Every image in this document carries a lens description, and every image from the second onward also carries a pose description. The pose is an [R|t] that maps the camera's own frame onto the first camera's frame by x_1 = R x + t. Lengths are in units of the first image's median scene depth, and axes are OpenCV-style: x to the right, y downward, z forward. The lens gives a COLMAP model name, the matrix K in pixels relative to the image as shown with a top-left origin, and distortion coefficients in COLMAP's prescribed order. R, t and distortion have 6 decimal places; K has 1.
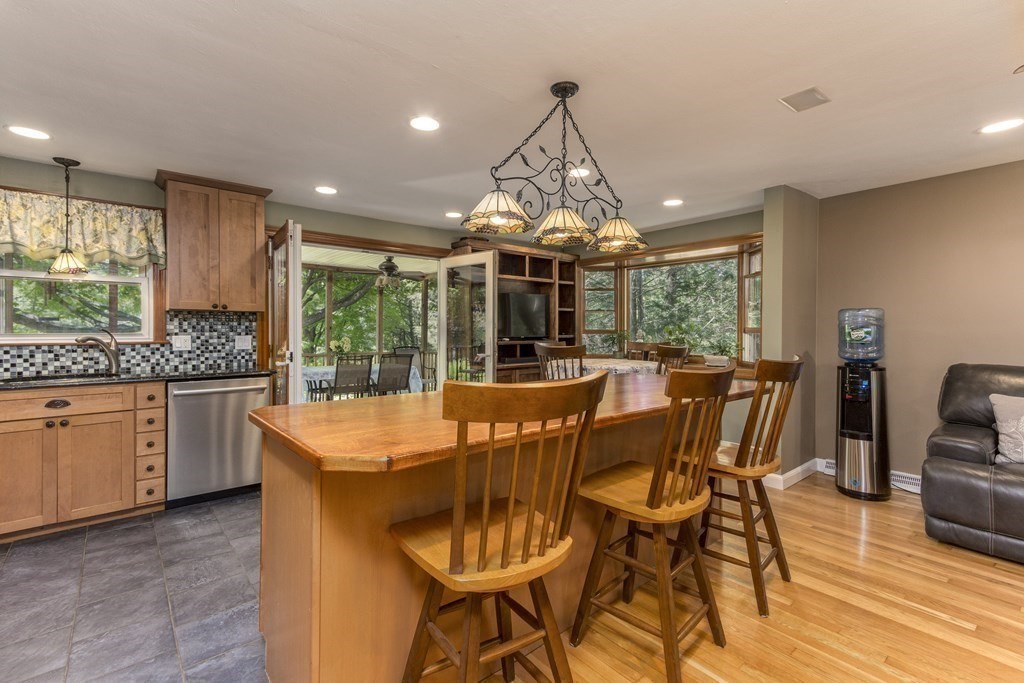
lens RADIAL K [[464.0, 0, 514.0], [0, 464.0, 331.4], [0, 0, 1]] dist [0.021952, 0.000246]
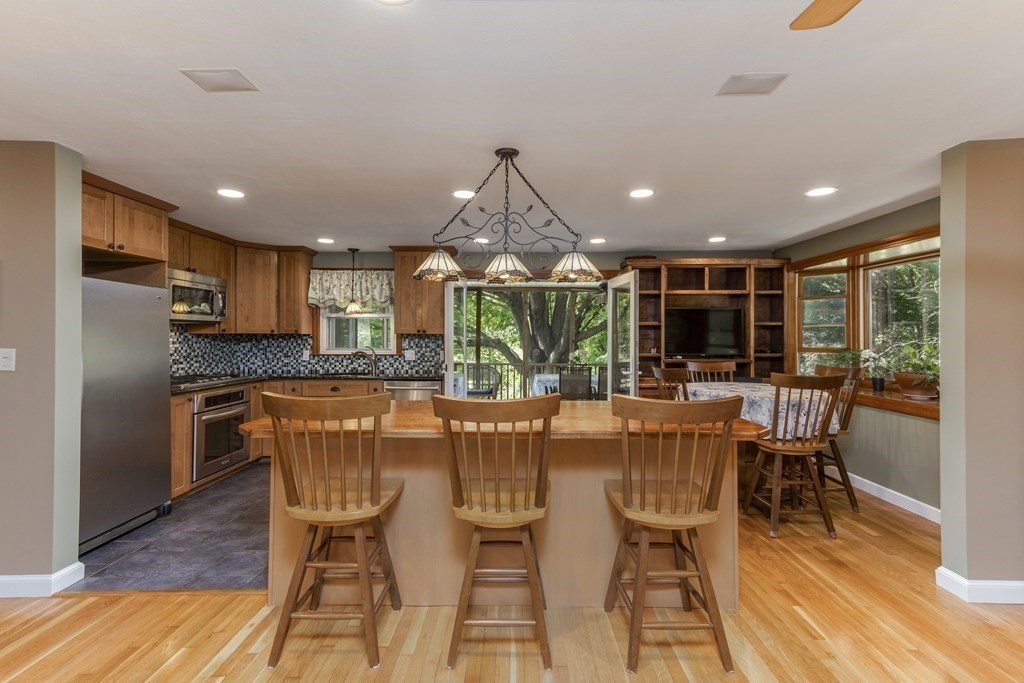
lens RADIAL K [[464.0, 0, 514.0], [0, 464.0, 331.4], [0, 0, 1]] dist [0.021952, 0.000246]
pose [[0.763733, -0.007726, -0.645486, 0.557076], [-0.003636, 0.999861, -0.016270, -0.031239], [0.645522, 0.014773, 0.763599, 0.076067]]
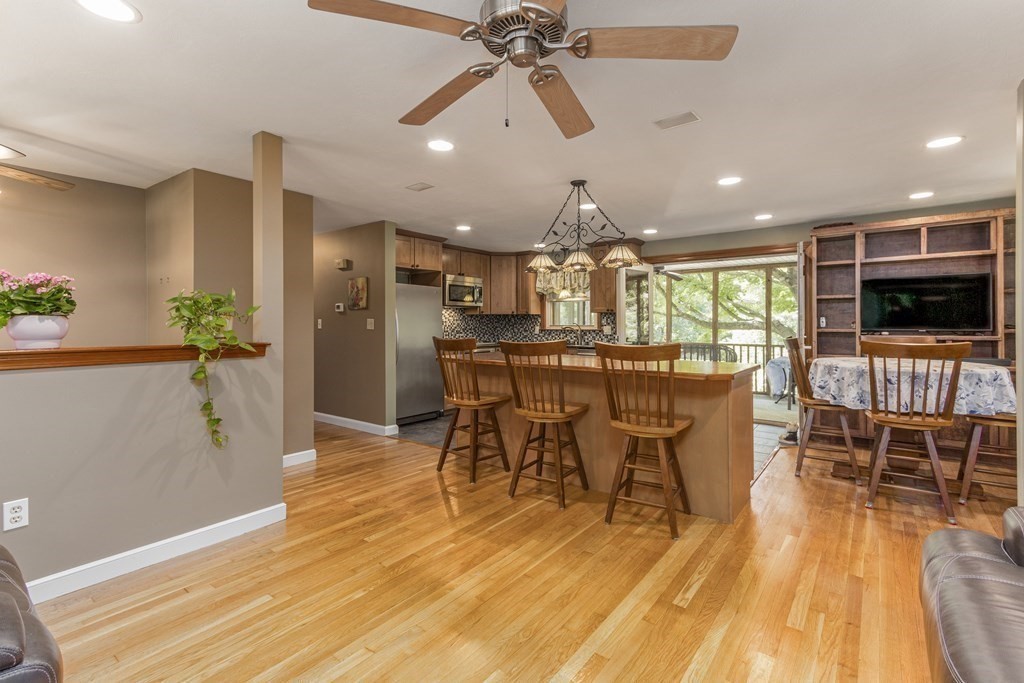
lens RADIAL K [[473.5, 0, 510.1], [0, 473.5, 321.0], [0, 0, 1]] dist [0.015687, -0.000050]
pose [[0.214752, -0.008088, -0.976635, 1.114781], [-0.000337, 0.999965, -0.008355, 0.004013], [0.976668, 0.002124, 0.214742, 0.241297]]
